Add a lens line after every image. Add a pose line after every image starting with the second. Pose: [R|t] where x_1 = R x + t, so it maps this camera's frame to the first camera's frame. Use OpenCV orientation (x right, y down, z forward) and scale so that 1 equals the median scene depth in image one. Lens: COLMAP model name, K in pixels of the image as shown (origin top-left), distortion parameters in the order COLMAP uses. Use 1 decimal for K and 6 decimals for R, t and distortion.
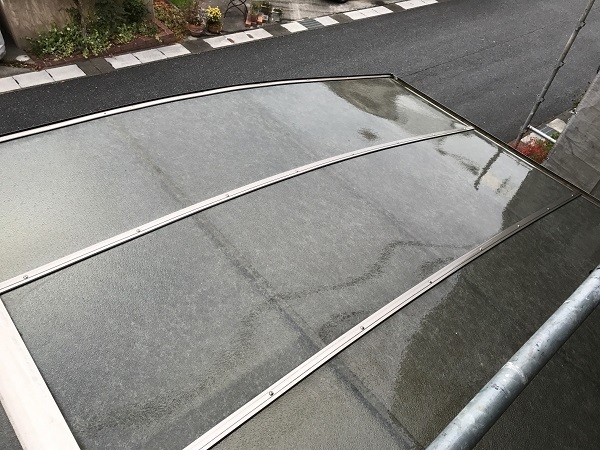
lens RADIAL K [[484.9, 0, 300.0], [0, 484.9, 225.0], [0, 0, 1]] dist [0.040166, 0.000711]
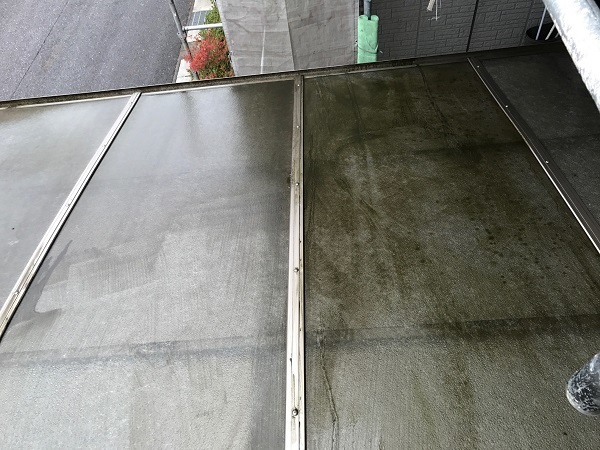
lens RADIAL K [[484.9, 0, 300.0], [0, 484.9, 225.0], [0, 0, 1]] dist [0.040166, 0.000711]
pose [[0.603922, -0.738190, 0.300589, 0.076245], [0.693407, 0.672563, 0.258545, -0.048746], [-0.393020, 0.052290, 0.918042, 0.144751]]
